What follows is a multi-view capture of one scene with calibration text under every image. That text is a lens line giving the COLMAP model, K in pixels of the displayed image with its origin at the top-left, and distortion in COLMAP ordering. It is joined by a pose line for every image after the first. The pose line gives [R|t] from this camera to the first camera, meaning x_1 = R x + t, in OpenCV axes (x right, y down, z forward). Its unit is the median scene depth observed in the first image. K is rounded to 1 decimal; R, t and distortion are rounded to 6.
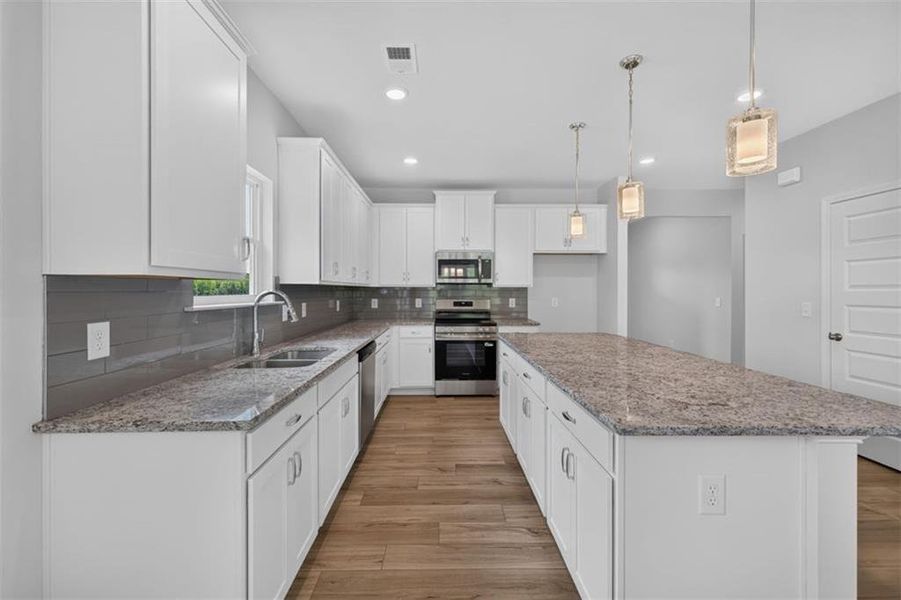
lens RADIAL K [[377.6, 0, 446.9], [0, 377.6, 287.7], [0, 0, 1]] dist [0.003414, -0.000250]
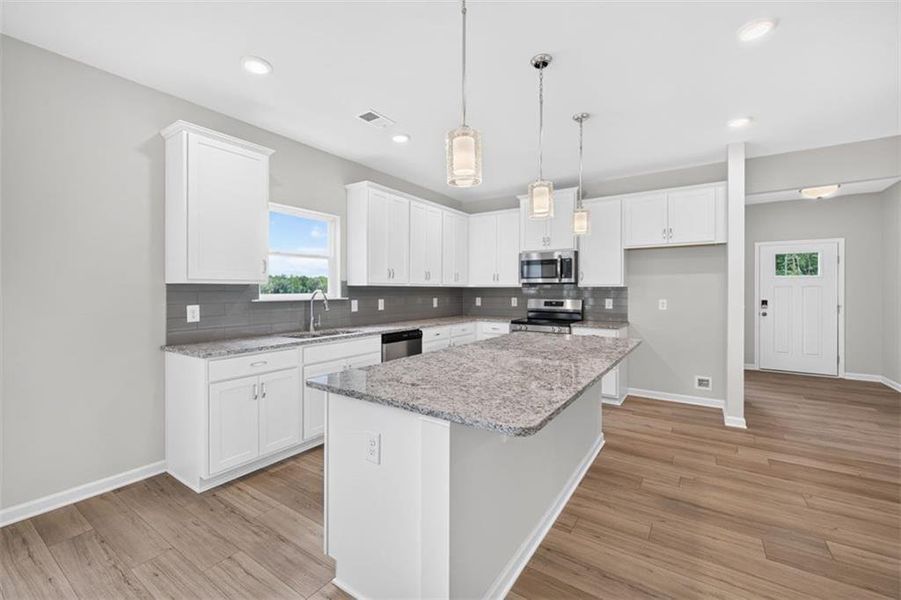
lens RADIAL K [[377.6, 0, 446.9], [0, 377.6, 287.7], [0, 0, 1]] dist [0.003414, -0.000250]
pose [[0.816832, -0.002725, -0.576870, 0.423547], [0.003567, 0.999994, 0.000328, -0.000837], [0.576865, -0.002326, 0.816836, 0.021405]]
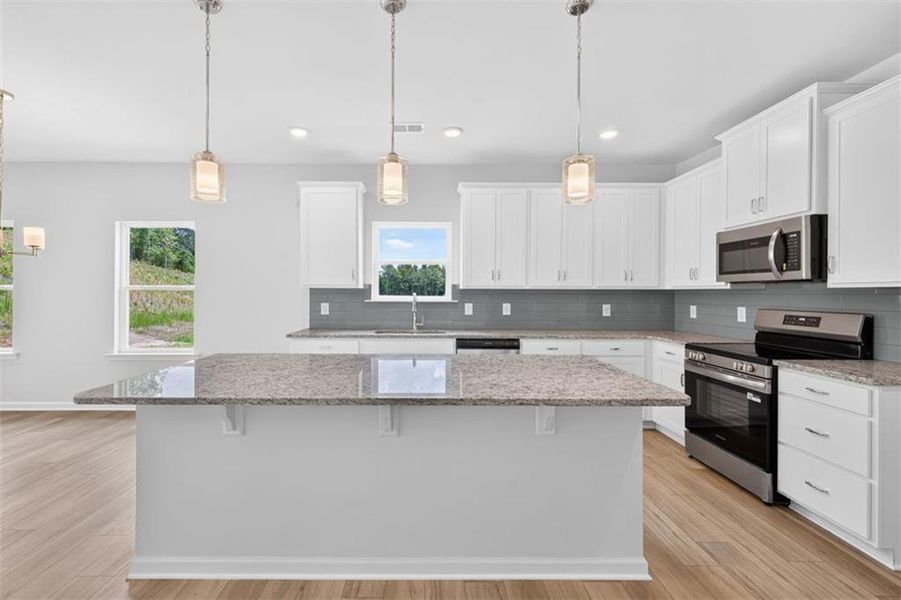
lens RADIAL K [[382.4, 0, 425.2], [0, 382.4, 293.7], [0, 0, 1]] dist [0.003900, 0.000083]
pose [[-0.019513, 0.002326, -0.999807, 0.634666], [0.002983, 0.999993, 0.002269, 0.002997], [0.999805, -0.002938, -0.019520, 0.536121]]
